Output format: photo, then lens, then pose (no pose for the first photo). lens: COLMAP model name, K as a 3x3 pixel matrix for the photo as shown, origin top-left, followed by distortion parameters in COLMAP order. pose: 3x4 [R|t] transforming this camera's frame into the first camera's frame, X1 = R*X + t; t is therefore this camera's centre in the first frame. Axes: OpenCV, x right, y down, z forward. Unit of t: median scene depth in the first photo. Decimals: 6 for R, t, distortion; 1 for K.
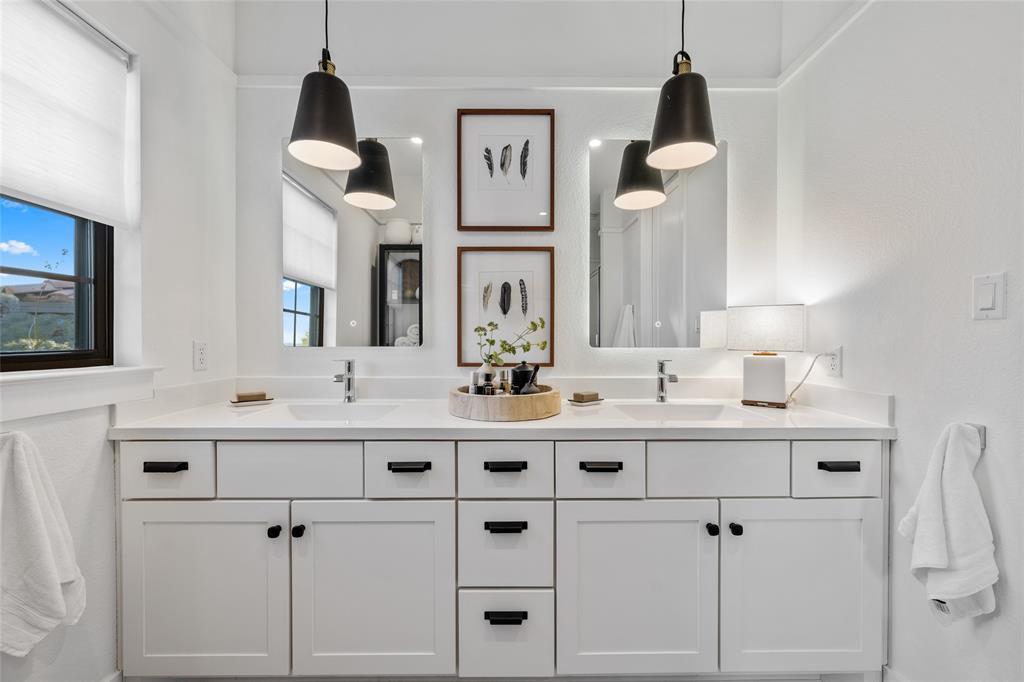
lens RADIAL K [[407.5, 0, 514.4], [0, 407.5, 338.0], [0, 0, 1]] dist [0.000939, 0.000107]
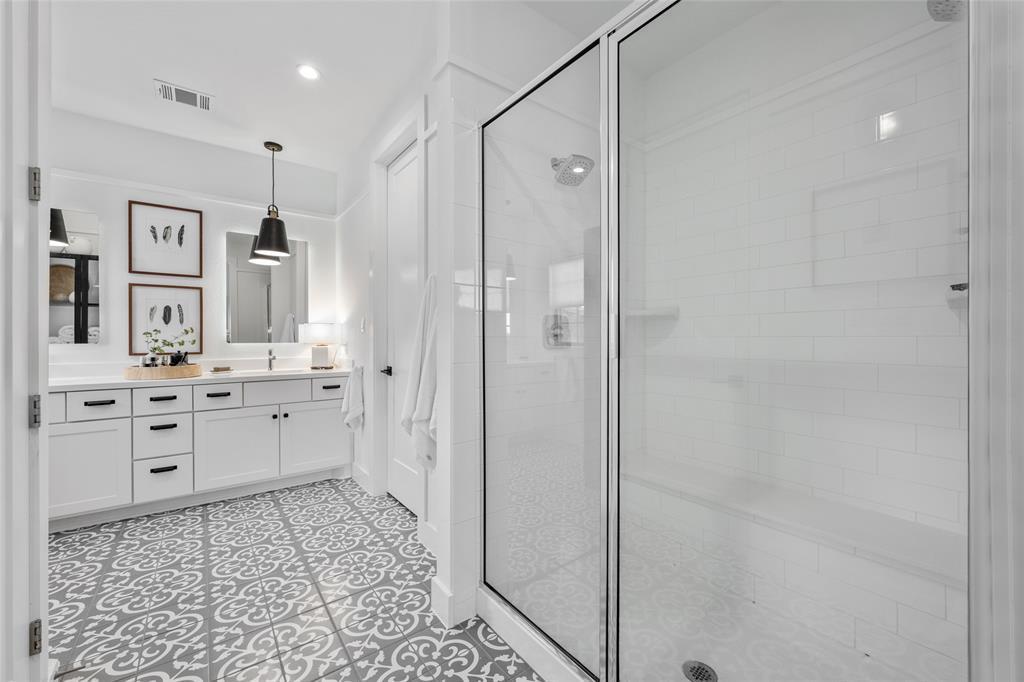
lens RADIAL K [[407.5, 0, 514.4], [0, 407.5, 338.0], [0, 0, 1]] dist [0.000939, 0.000107]
pose [[0.796739, -0.001270, 0.604323, 0.112983], [-0.003245, 0.999974, 0.006378, -0.017093], [-0.604315, -0.007043, 0.796714, -1.340200]]
